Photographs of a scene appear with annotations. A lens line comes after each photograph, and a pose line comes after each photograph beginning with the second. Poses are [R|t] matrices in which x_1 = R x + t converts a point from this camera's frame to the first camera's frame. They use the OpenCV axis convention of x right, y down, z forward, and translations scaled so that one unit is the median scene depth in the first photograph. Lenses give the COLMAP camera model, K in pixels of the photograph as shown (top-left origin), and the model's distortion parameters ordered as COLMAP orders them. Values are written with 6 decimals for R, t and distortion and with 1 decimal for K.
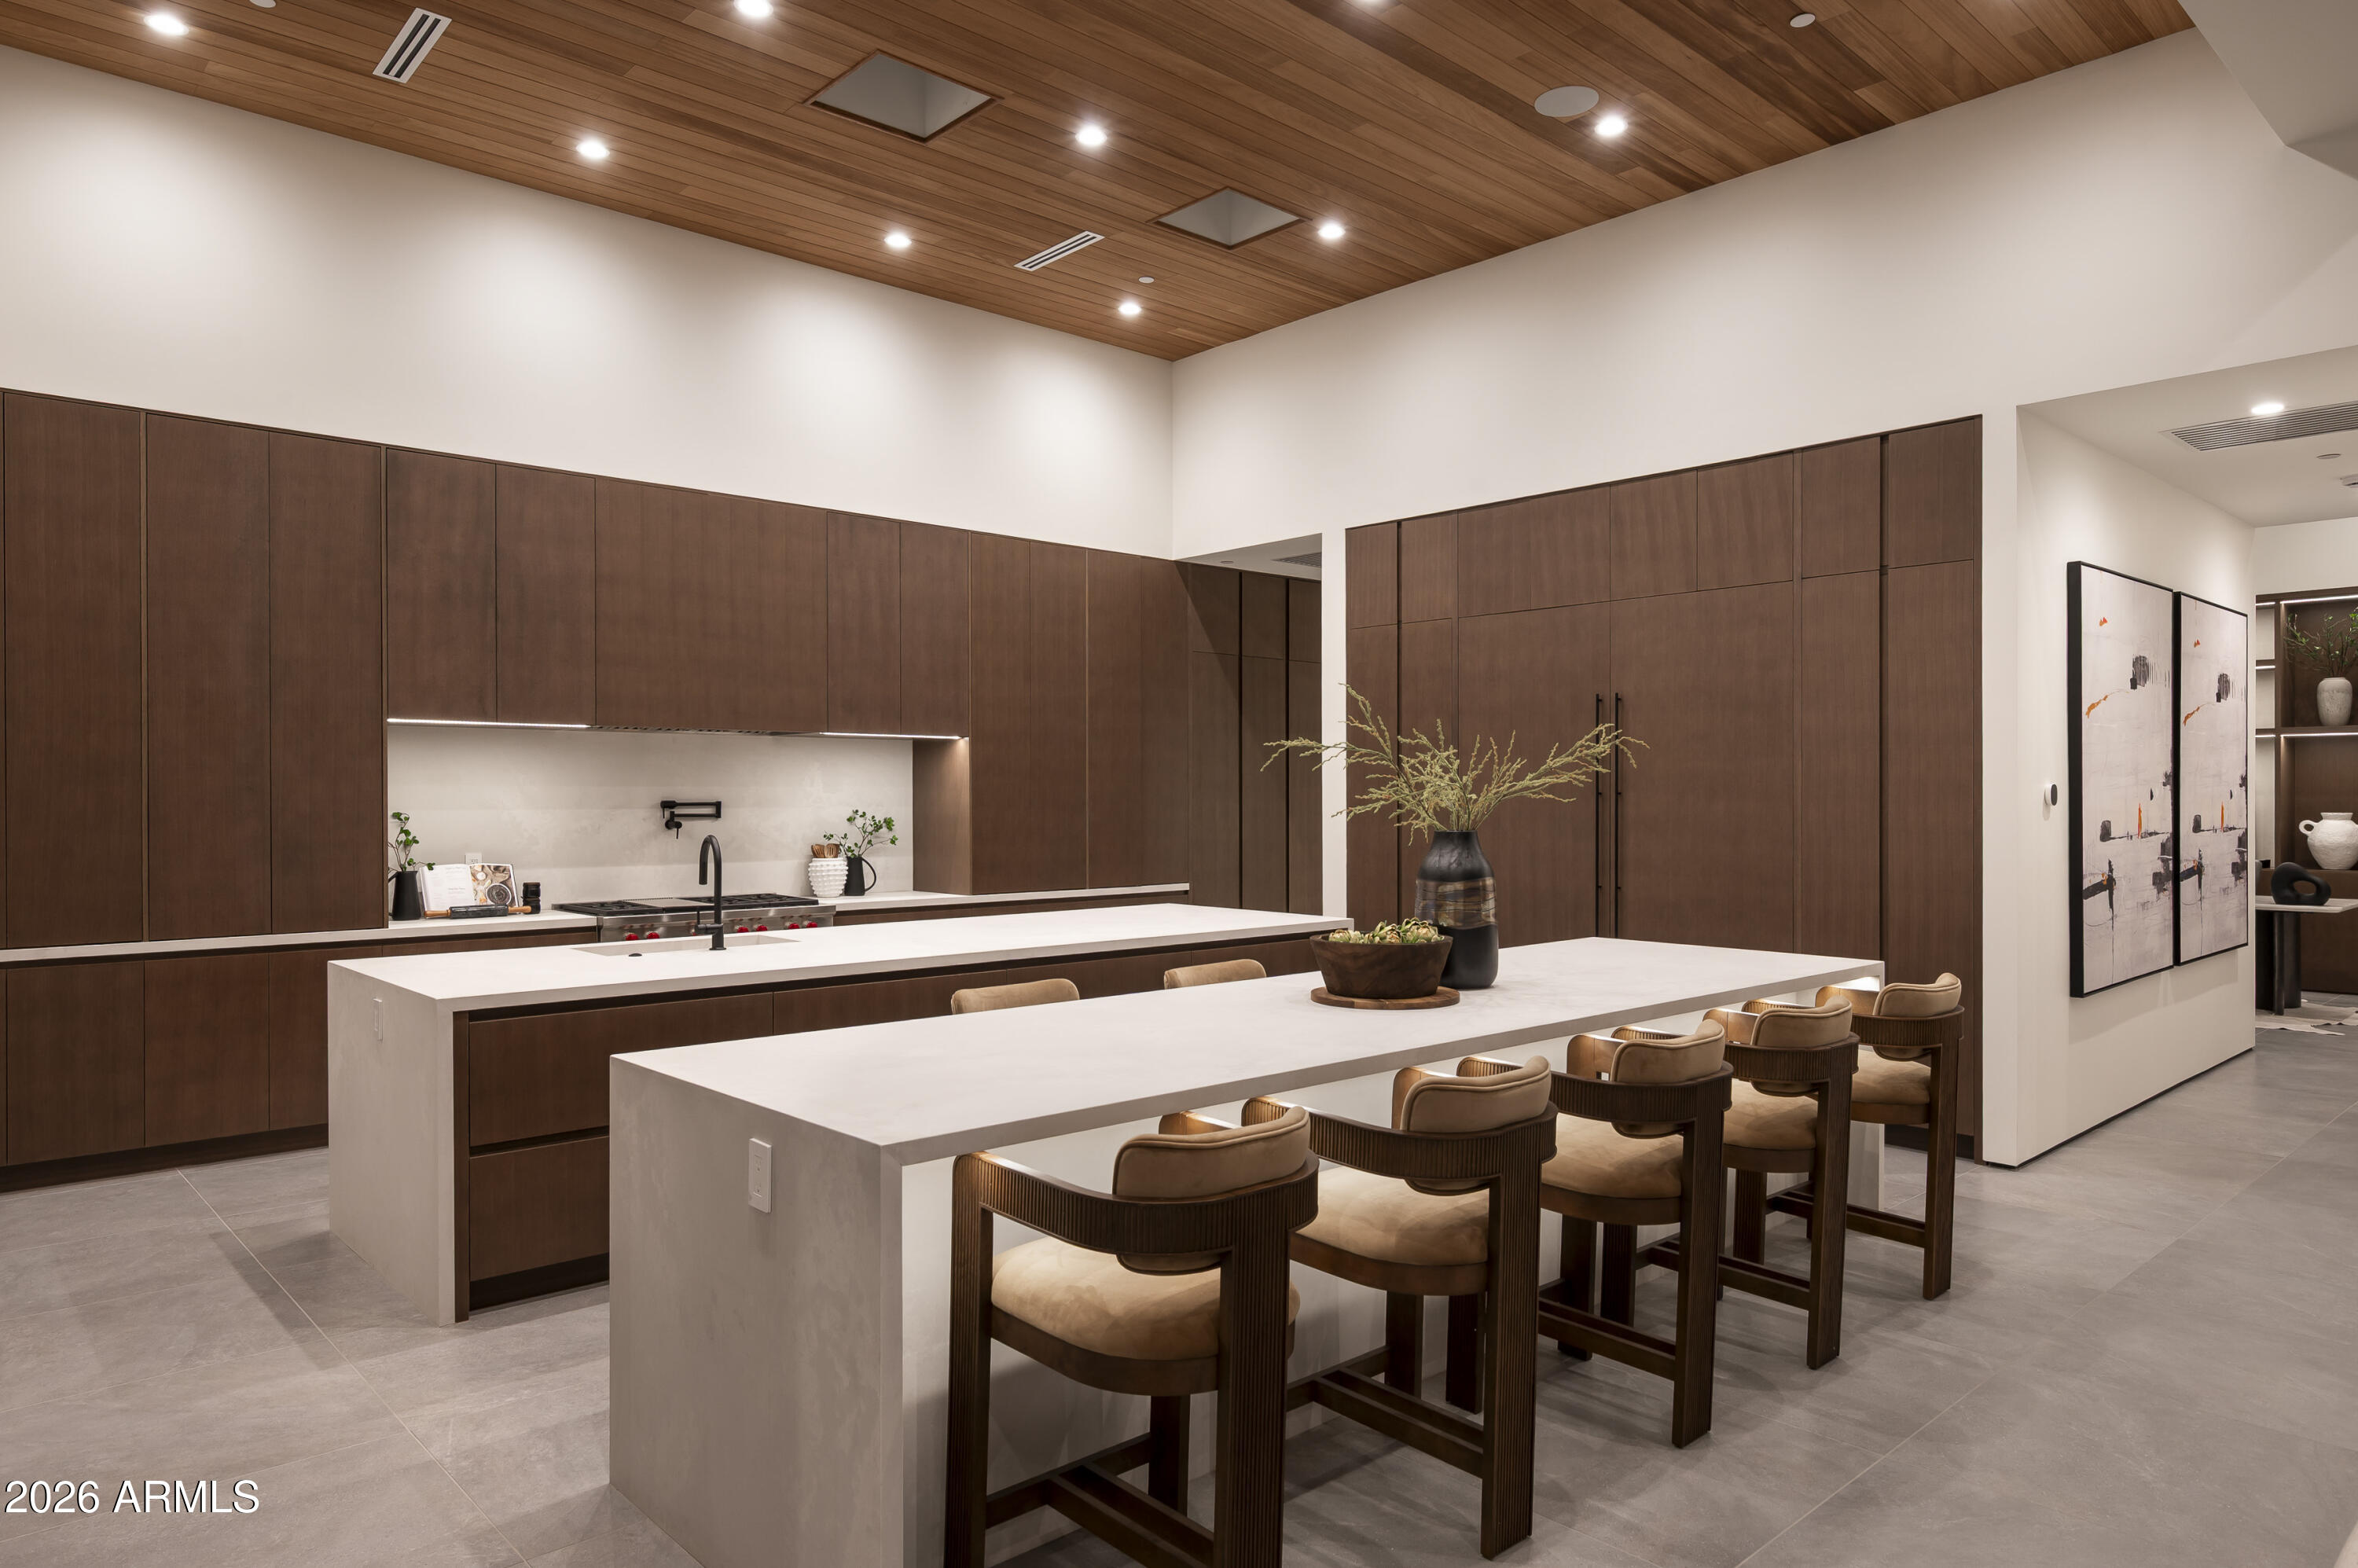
lens RADIAL K [[1476.0, 0, 1202.5], [0, 1476.0, 795.7], [0, 0, 1]] dist [0.001725, -0.000441]
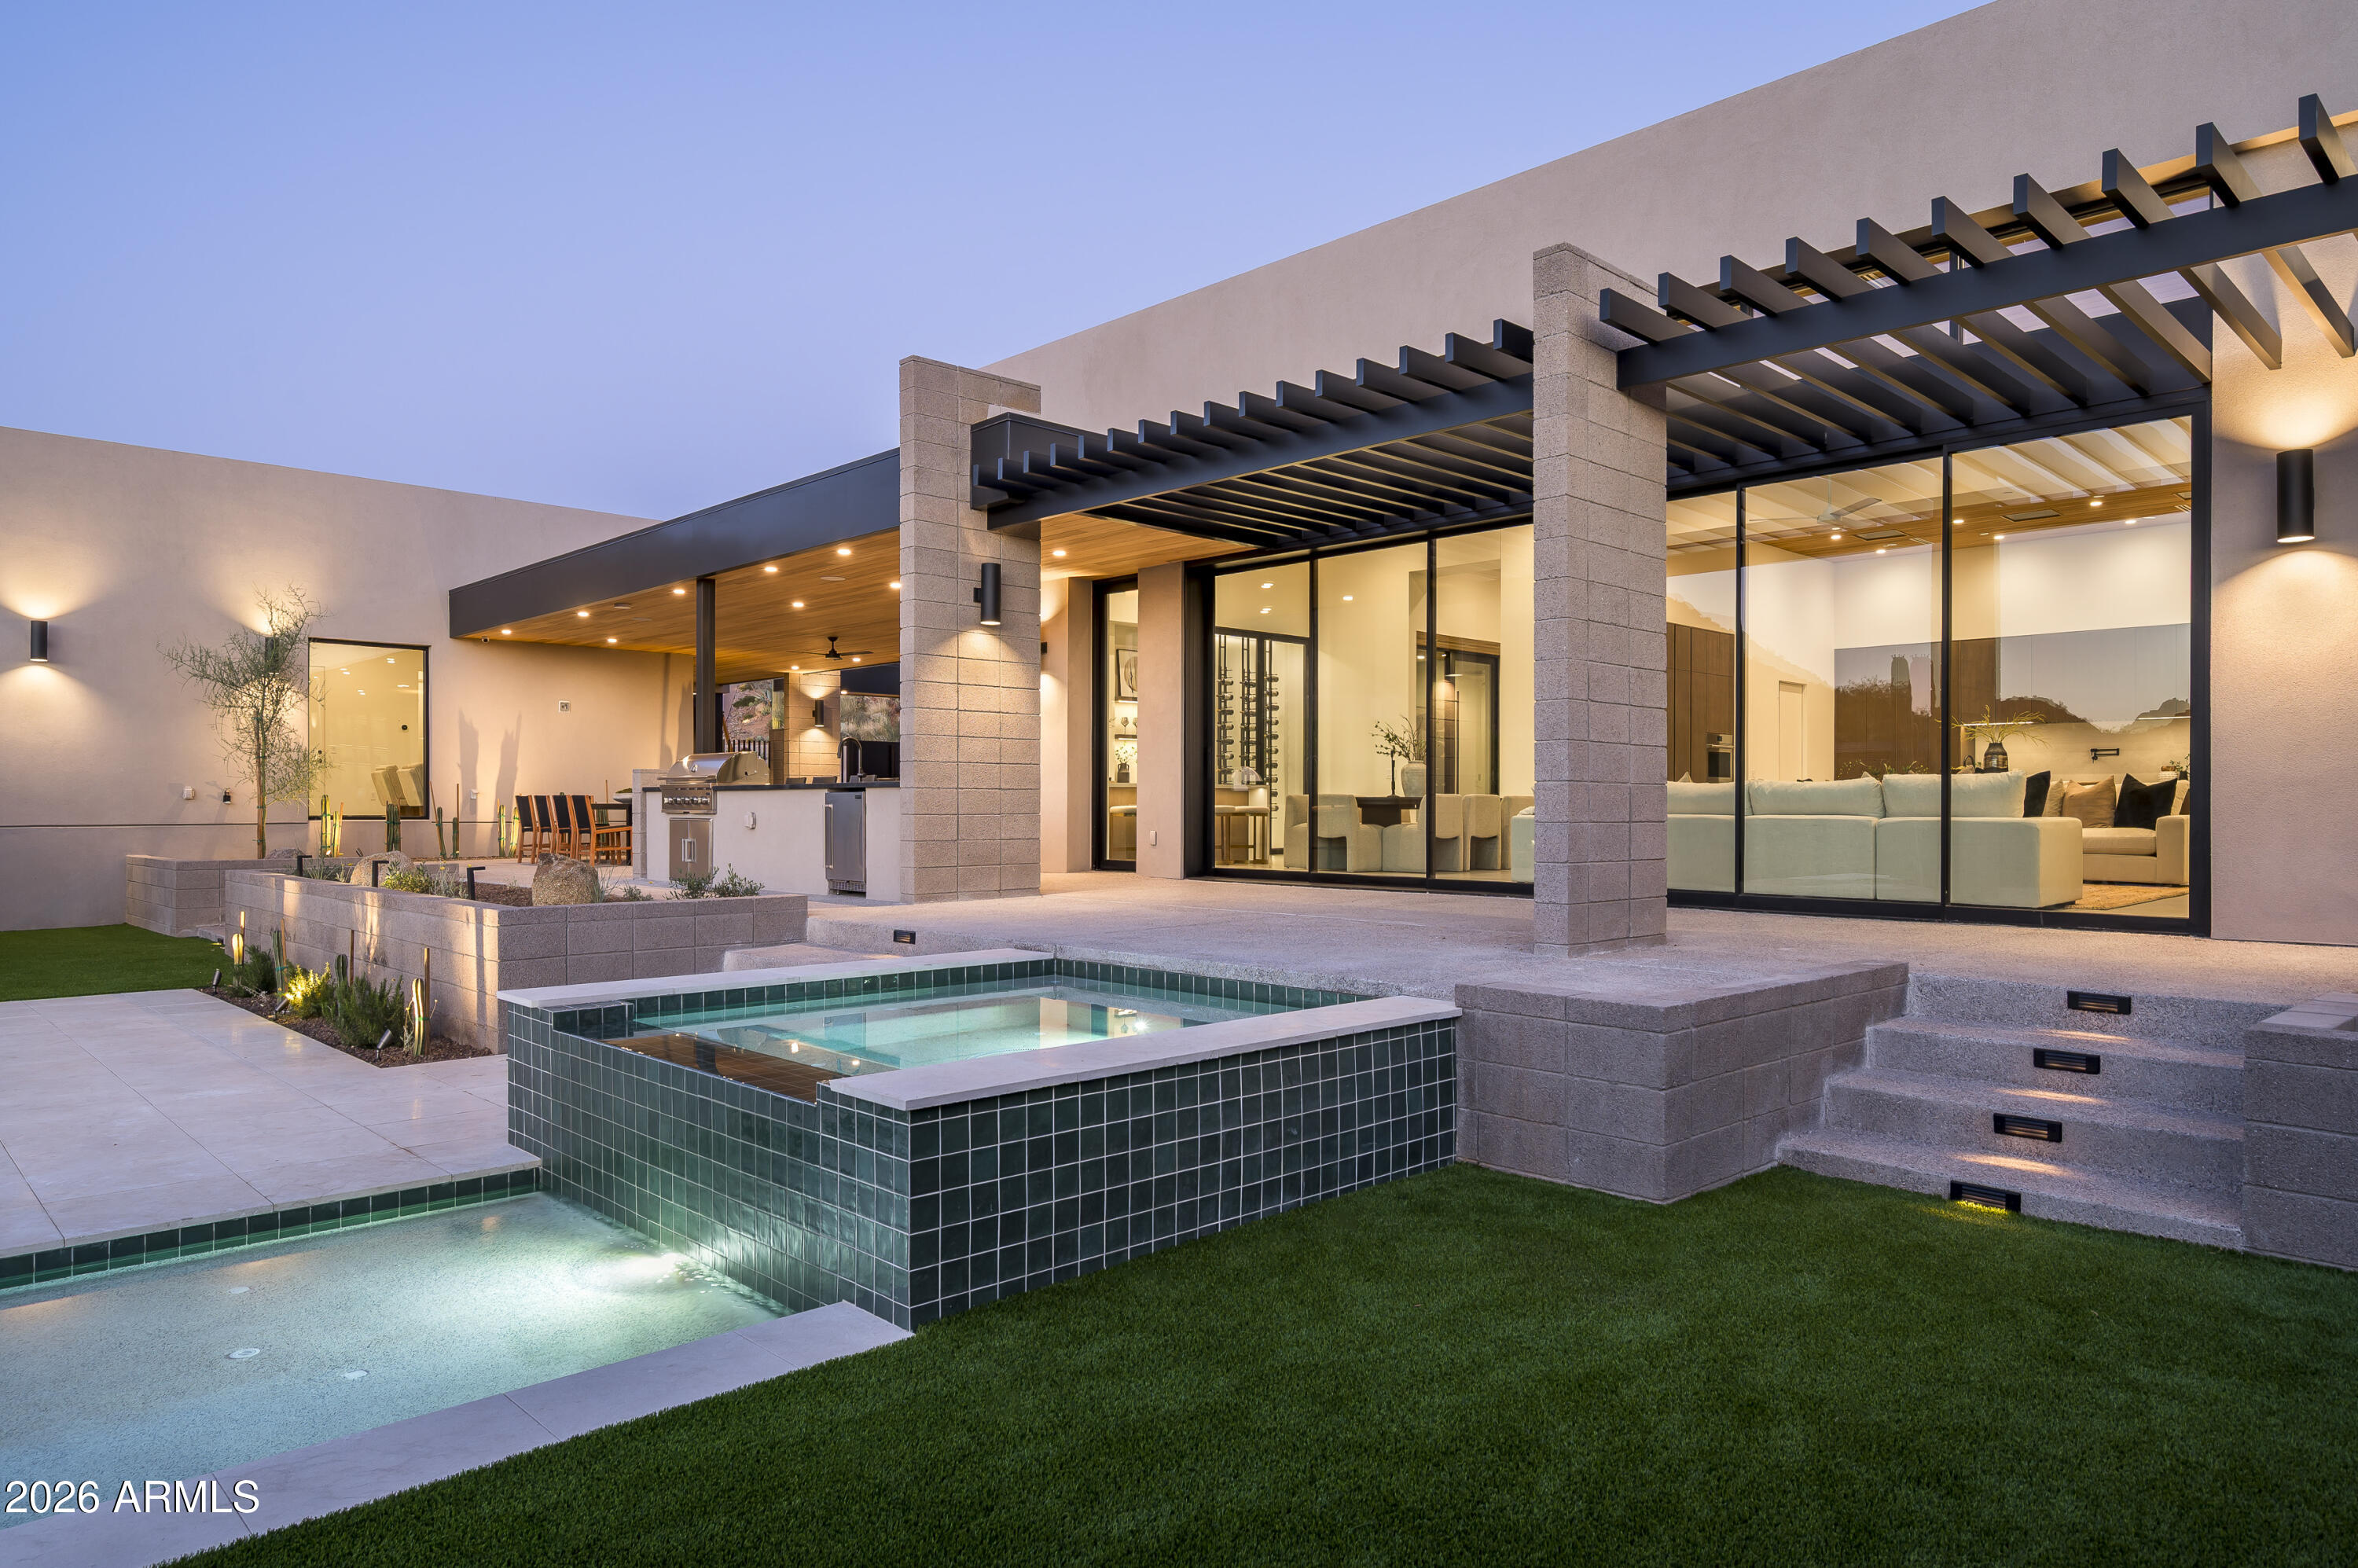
lens RADIAL K [[1445.9, 0, 1187.8], [0, 1445.9, 801.3], [0, 0, 1]] dist [-0.004432, -0.000754]
pose [[0.022047, -0.001053, -0.999756, 2.270325], [-0.002196, 0.999997, -0.001102, 0.108886], [0.999755, 0.002220, 0.022044, -0.670398]]
